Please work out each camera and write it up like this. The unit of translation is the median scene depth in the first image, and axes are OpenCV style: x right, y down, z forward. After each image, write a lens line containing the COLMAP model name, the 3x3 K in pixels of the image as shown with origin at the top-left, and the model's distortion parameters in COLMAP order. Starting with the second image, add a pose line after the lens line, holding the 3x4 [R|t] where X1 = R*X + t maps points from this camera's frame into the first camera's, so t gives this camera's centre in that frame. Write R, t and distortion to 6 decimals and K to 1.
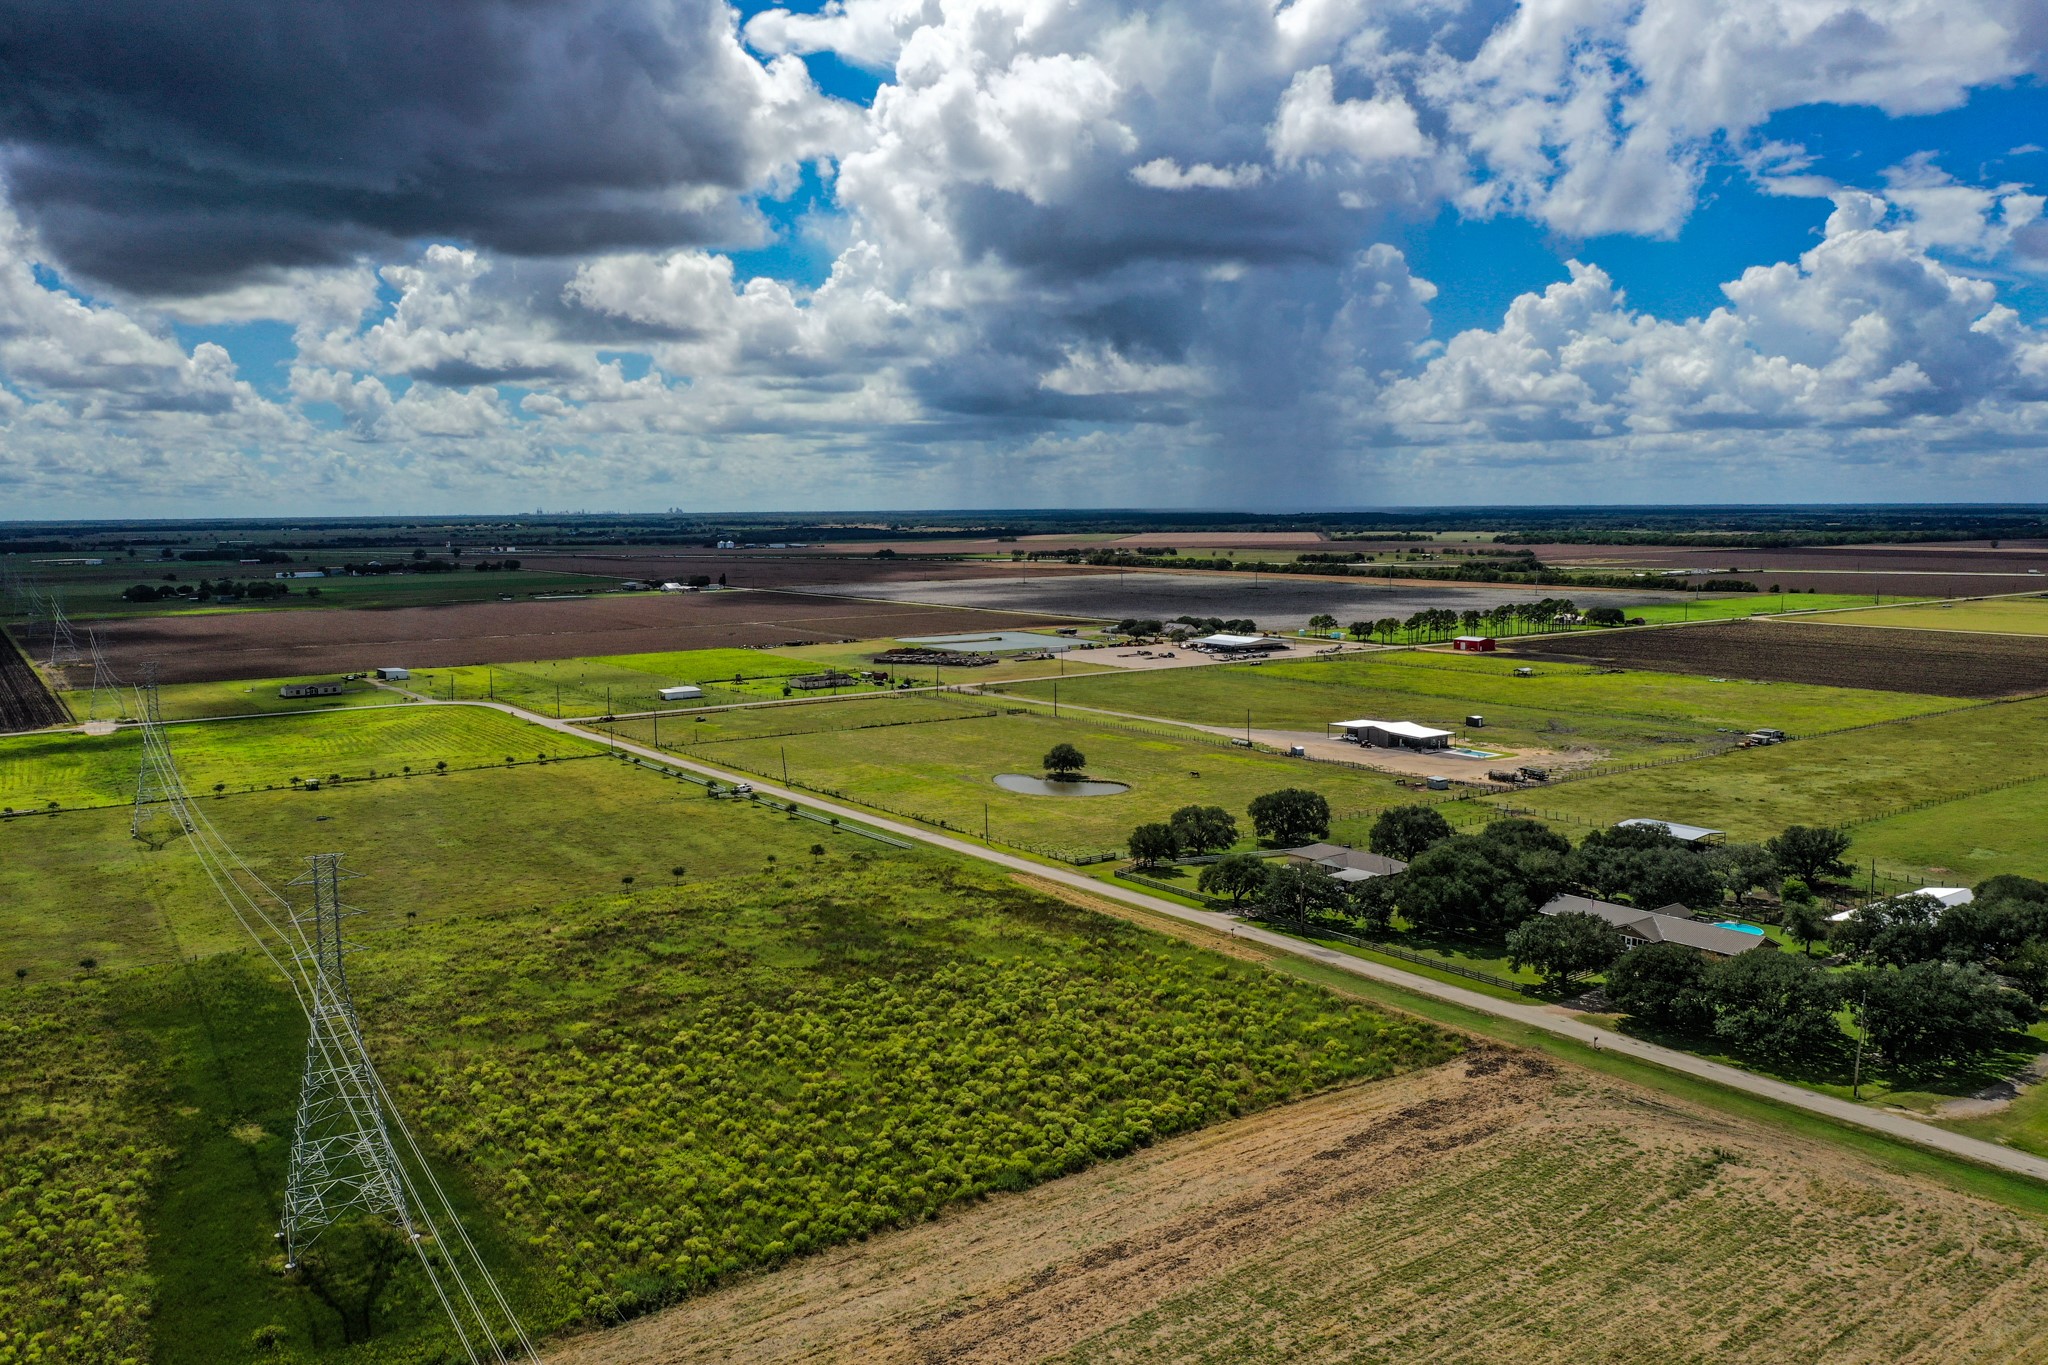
lens RADIAL K [[1610.1, 0, 1024.0], [0, 1610.1, 682.5], [0, 0, 1]] dist [-0.017686, -0.004231]
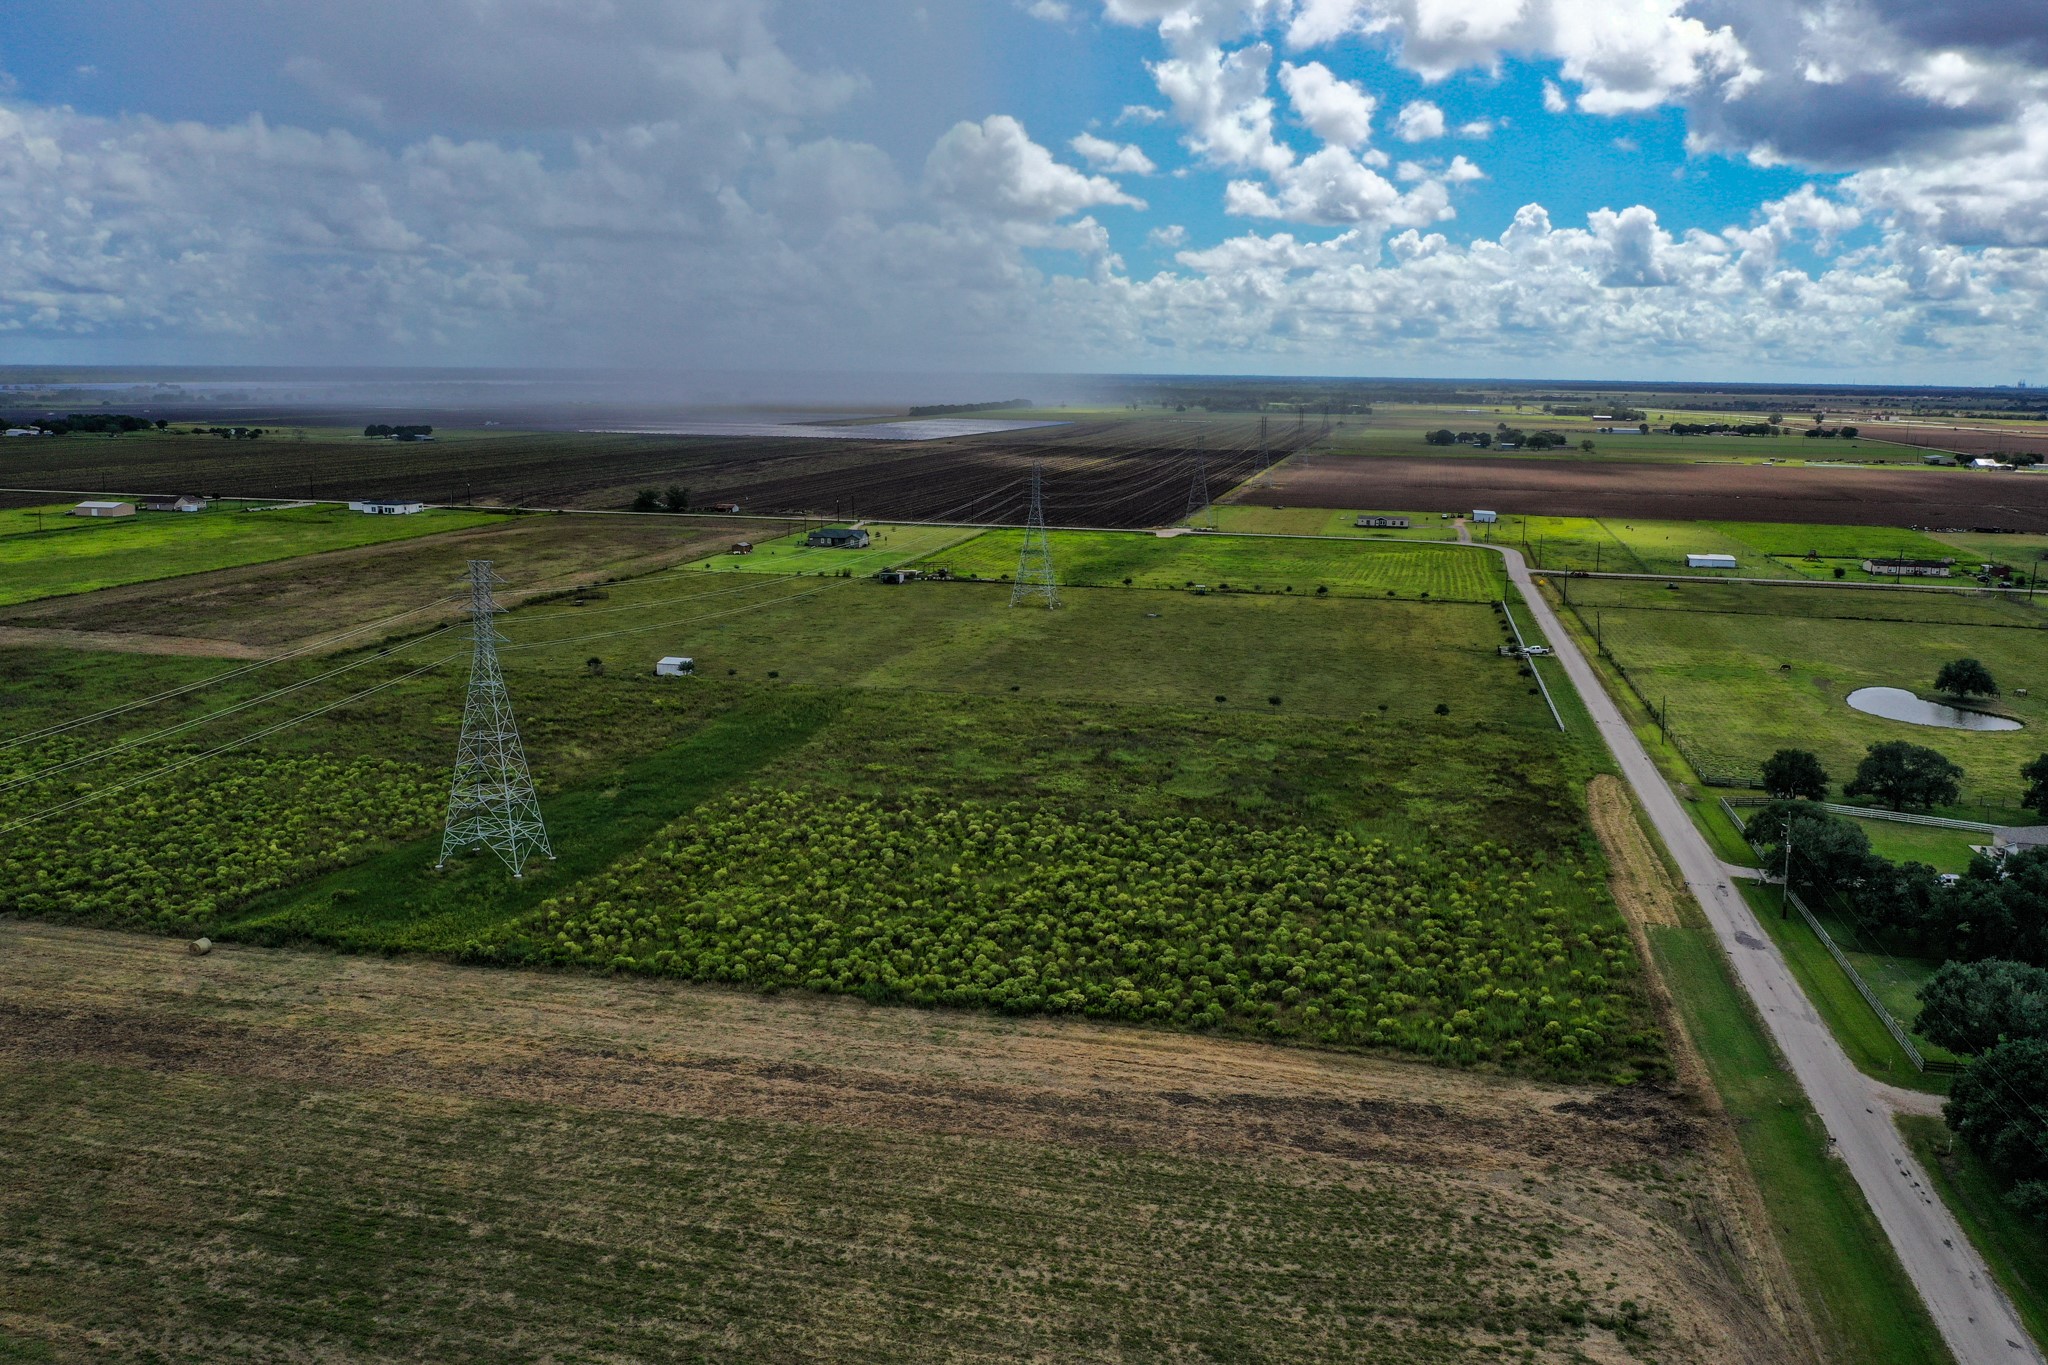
lens RADIAL K [[1585.1, 0, 1024.0], [0, 1585.1, 682.5], [0, 0, 1]] dist [-0.019063, -0.004041]
pose [[0.653941, 0.163128, -0.738749, 0.603688], [-0.100202, 0.986550, 0.129148, -0.005600], [0.749880, -0.010432, 0.661491, 0.364875]]
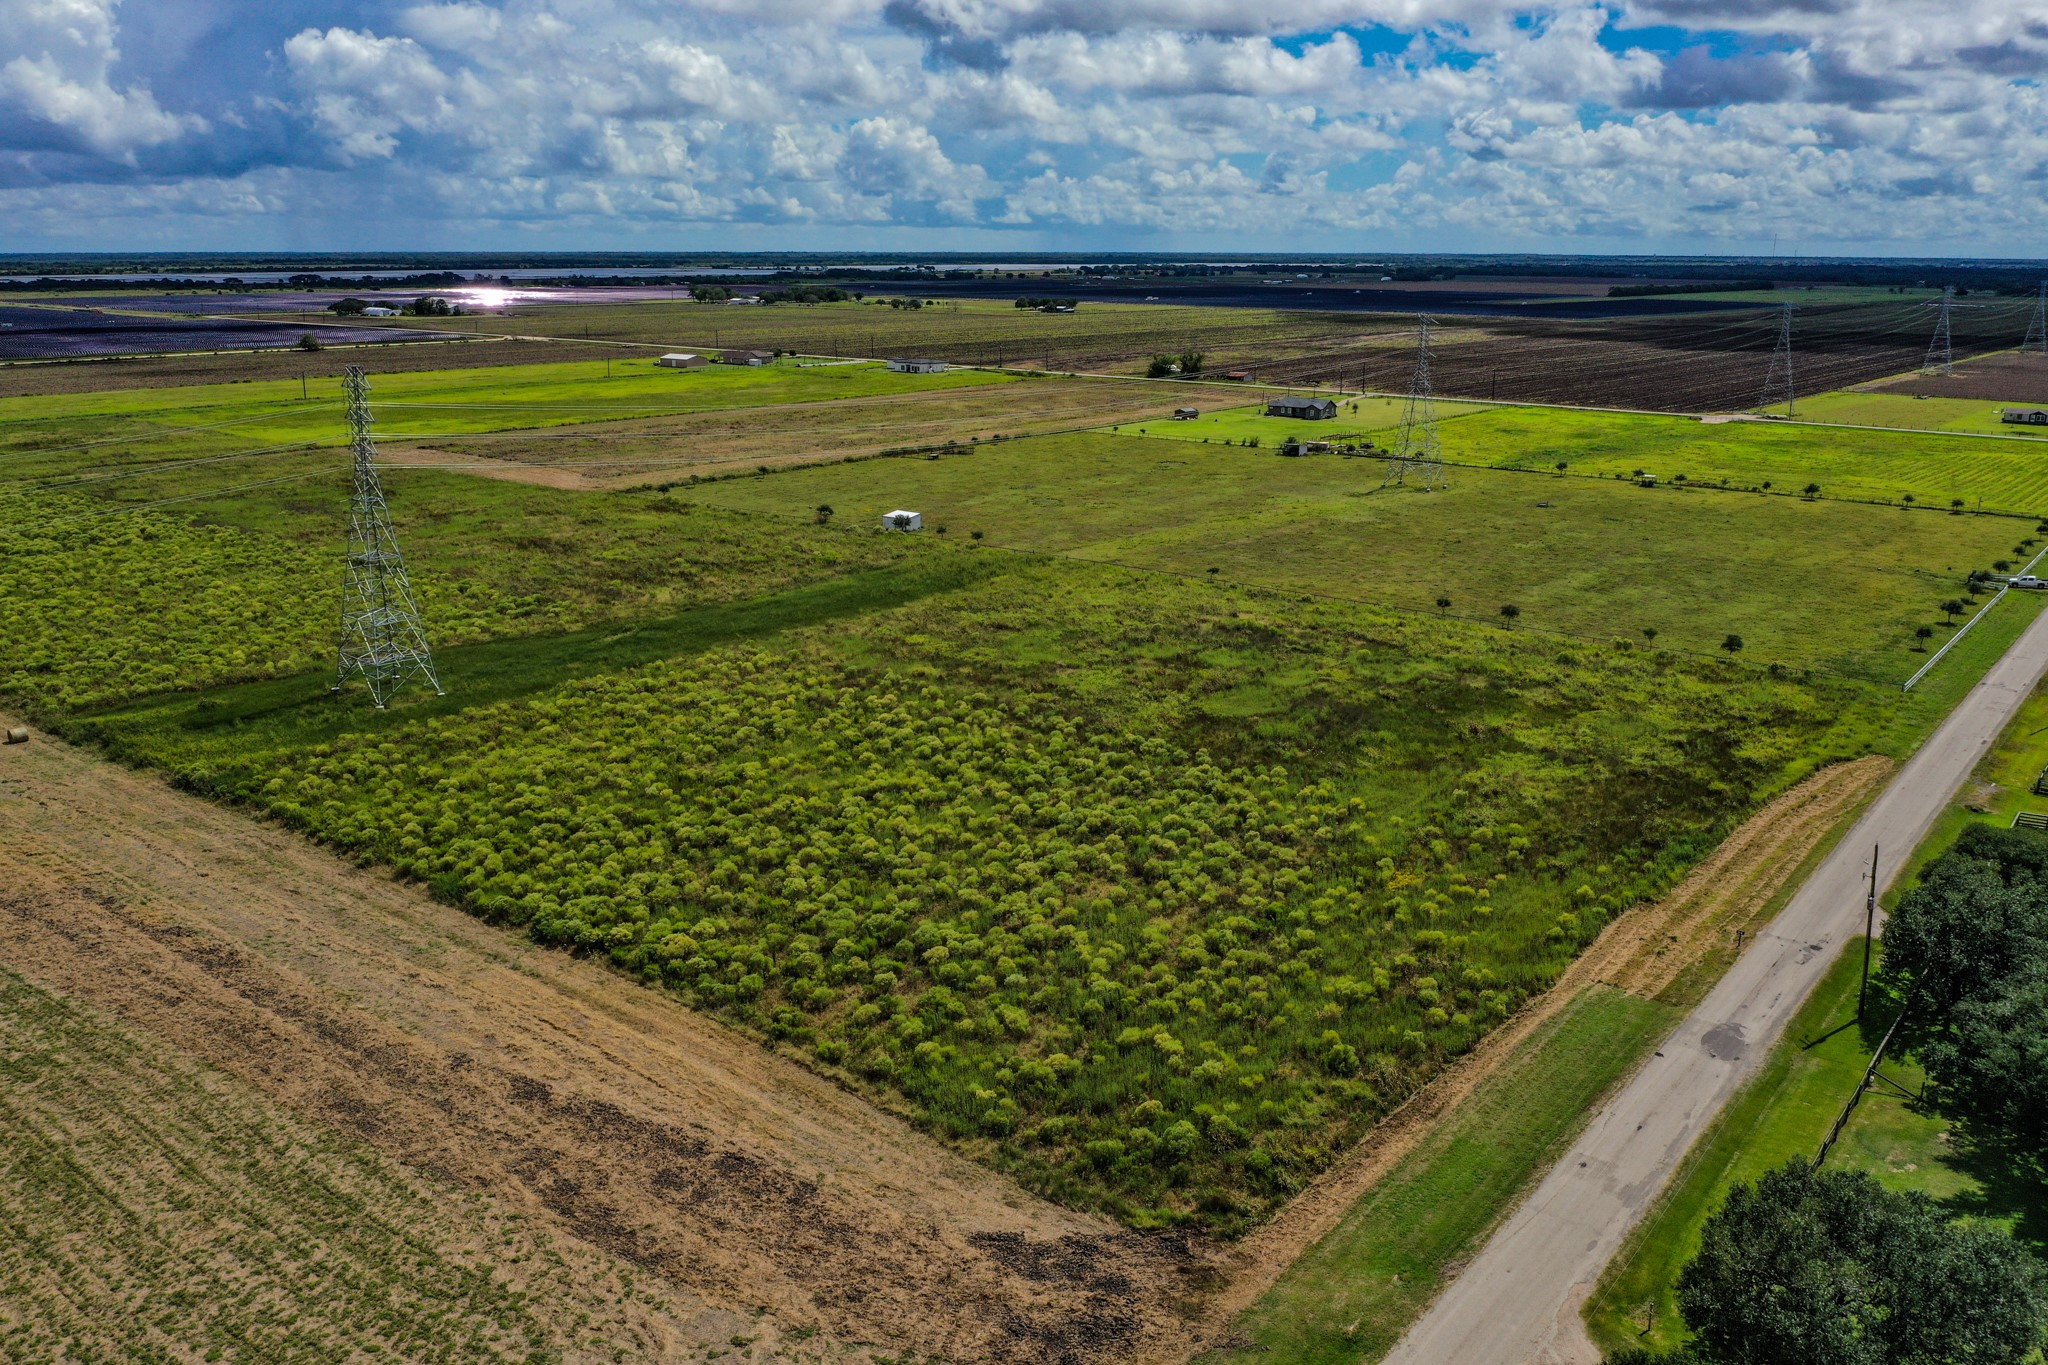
lens RADIAL K [[1578.0, 0, 1052.8], [0, 1578.0, 683.4], [0, 0, 1]] dist [-0.012342, -0.001785]
pose [[0.258796, 0.265431, -0.928747, 0.642031], [-0.111868, 0.963270, 0.244125, -0.009849], [0.959432, 0.040719, 0.278984, 0.888146]]
